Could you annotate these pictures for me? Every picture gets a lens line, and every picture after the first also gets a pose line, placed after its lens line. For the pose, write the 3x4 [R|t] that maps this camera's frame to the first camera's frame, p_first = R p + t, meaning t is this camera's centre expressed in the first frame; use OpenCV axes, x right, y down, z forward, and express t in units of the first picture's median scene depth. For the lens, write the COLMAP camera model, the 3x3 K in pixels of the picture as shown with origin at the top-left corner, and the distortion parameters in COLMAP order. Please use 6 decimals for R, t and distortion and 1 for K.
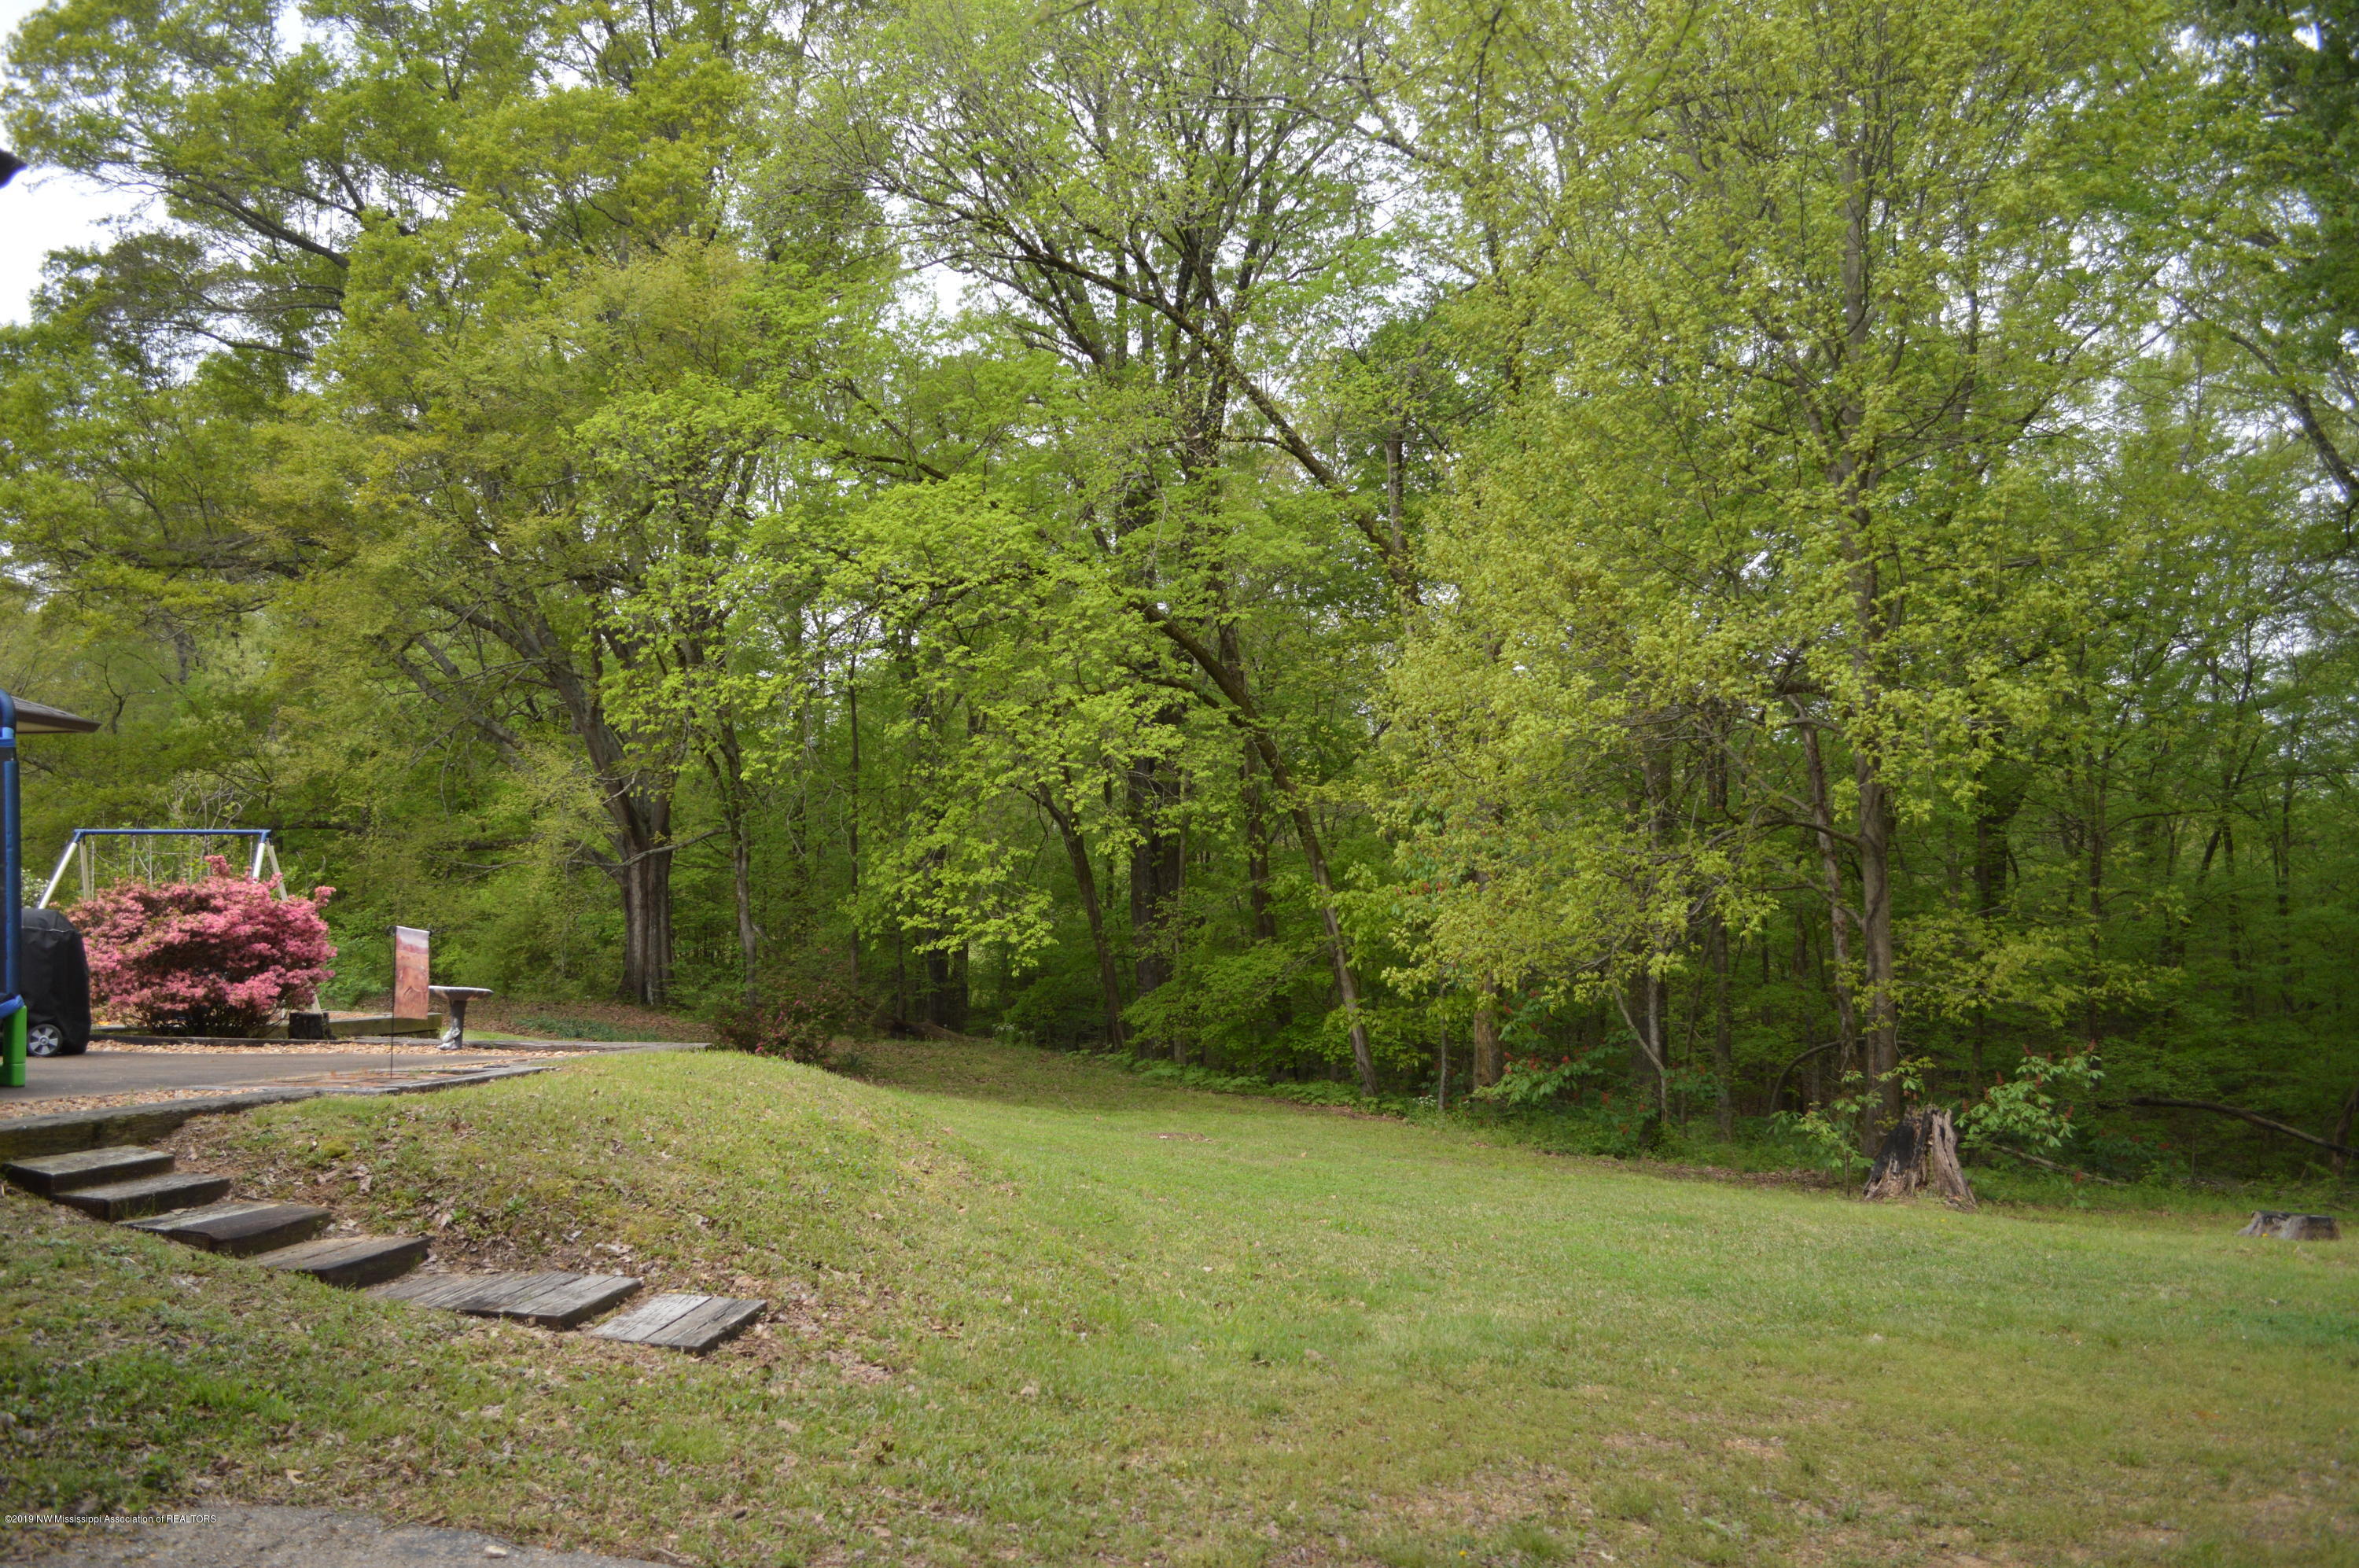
lens RADIAL K [[1885.9, 0, 1177.2], [0, 1885.9, 776.2], [0, 0, 1]] dist [-0.083488, 0.014459]
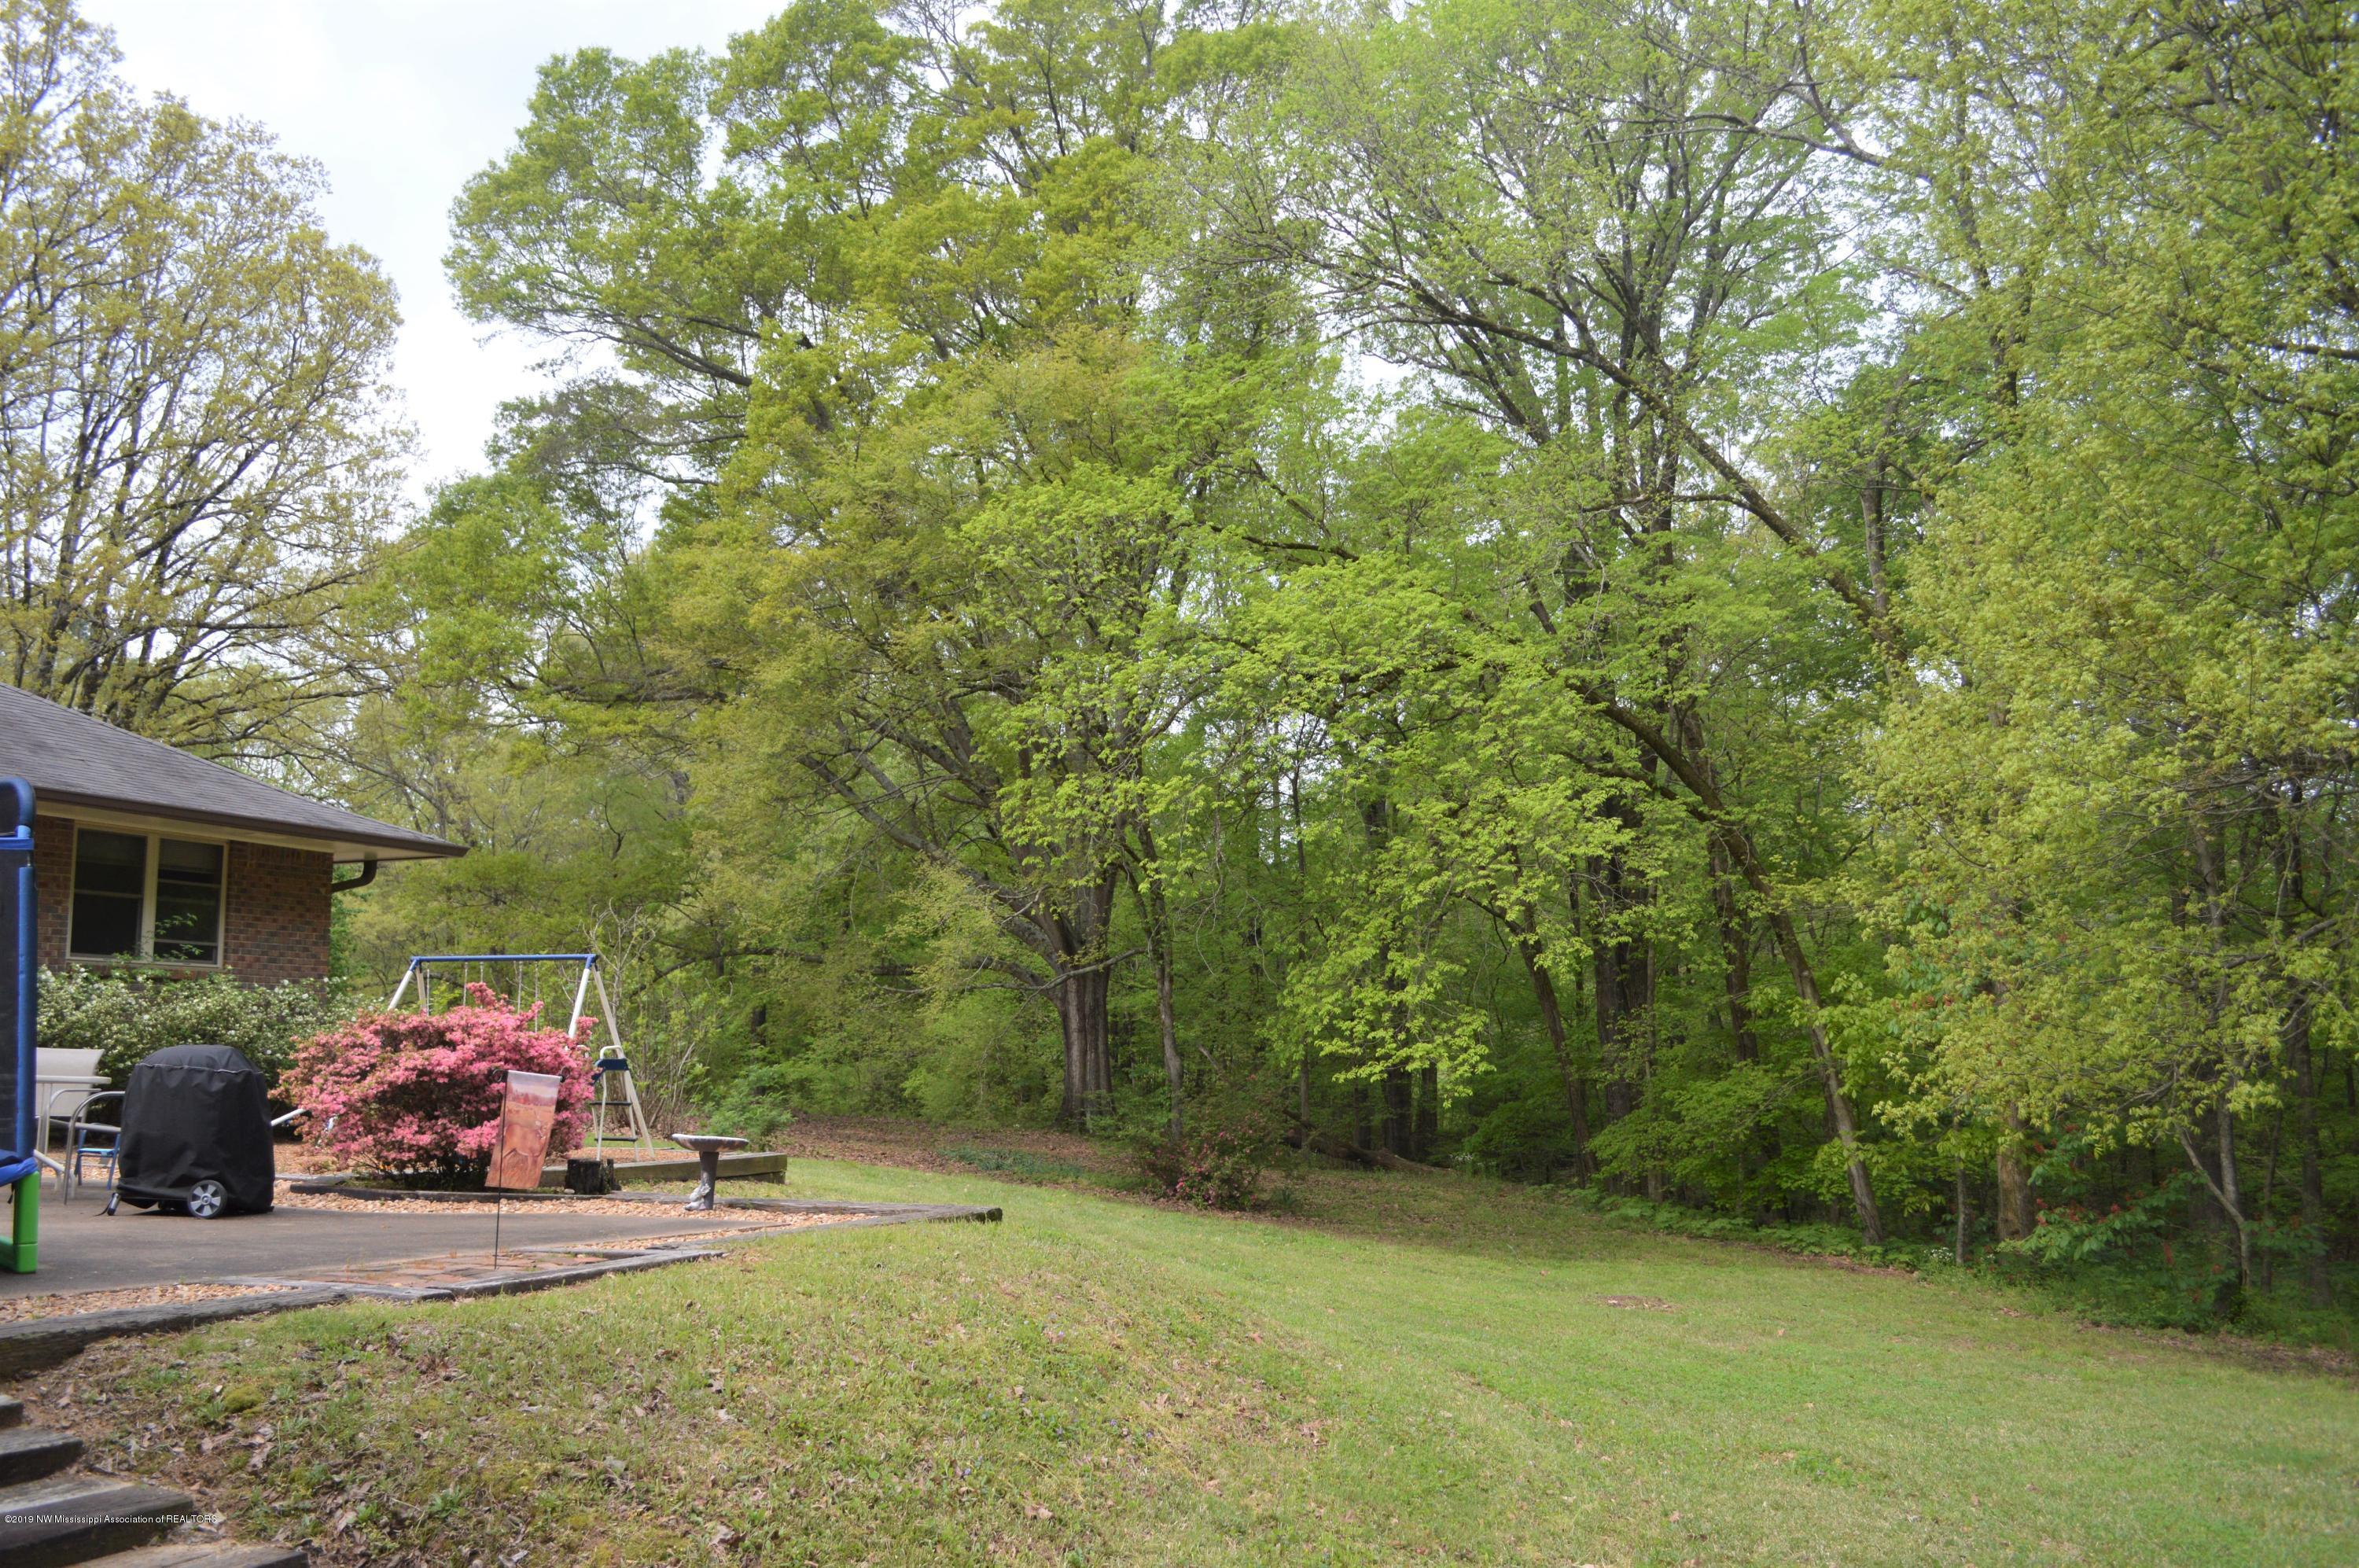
lens RADIAL K [[1885.9, 0, 1175.6], [0, 1885.9, 782.7], [0, 0, 1]] dist [-0.083488, 0.014459]
pose [[0.967087, -0.038523, -0.251513, 0.018162], [0.023710, 0.997815, -0.061665, 0.005033], [0.253339, 0.053672, 0.965888, 0.103835]]
